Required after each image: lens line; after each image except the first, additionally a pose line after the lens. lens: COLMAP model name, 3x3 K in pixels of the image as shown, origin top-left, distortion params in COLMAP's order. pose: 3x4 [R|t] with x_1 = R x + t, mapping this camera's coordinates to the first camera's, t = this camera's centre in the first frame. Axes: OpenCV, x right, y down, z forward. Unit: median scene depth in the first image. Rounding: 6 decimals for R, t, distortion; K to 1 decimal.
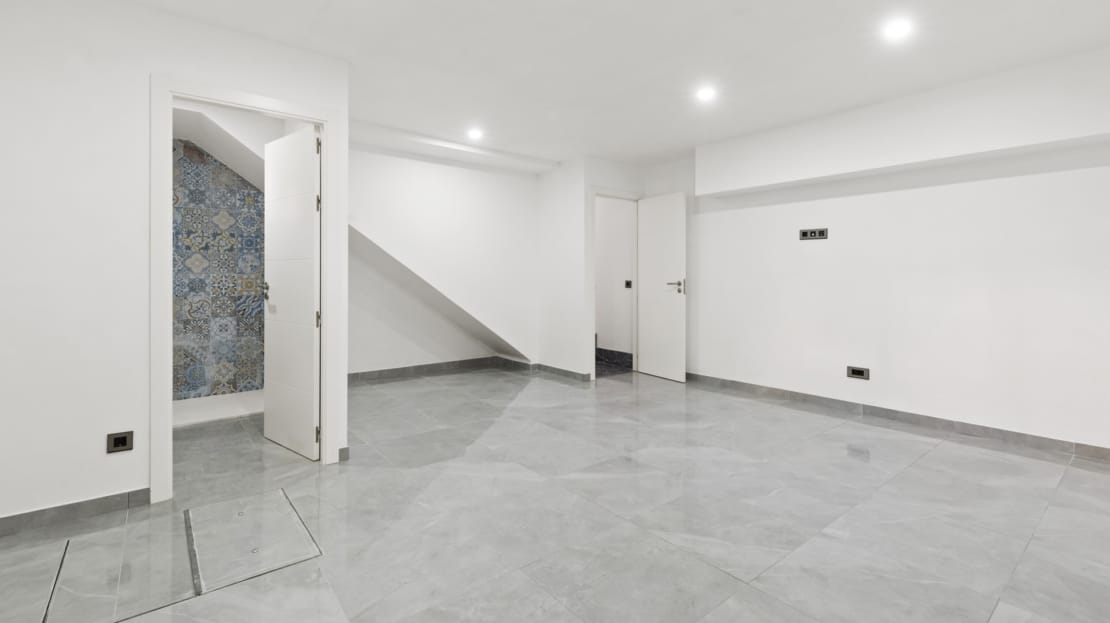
lens RADIAL K [[493.3, 0, 555.9], [0, 493.3, 278.3], [0, 0, 1]] dist [-0.000448, -0.000025]
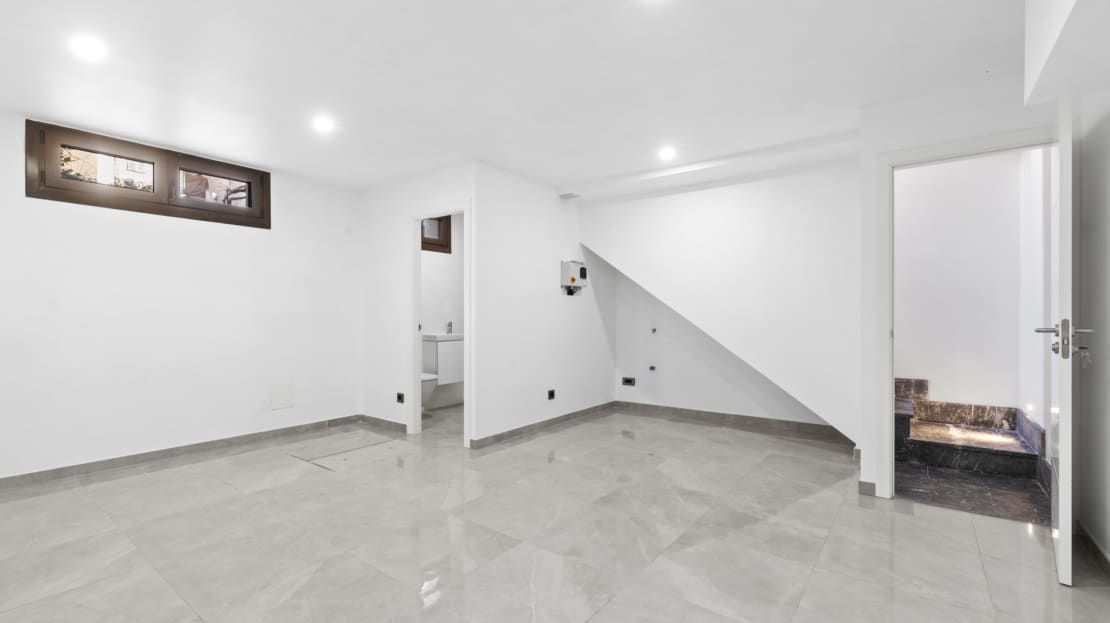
lens RADIAL K [[483.1, 0, 555.0], [0, 483.1, 311.5], [0, 0, 1]] dist [-0.001604, -0.000381]
pose [[0.232128, -0.011851, -0.972613, 1.057110], [0.000137, 0.999926, -0.012152, 0.001354], [0.972685, 0.002688, 0.232113, 1.018767]]
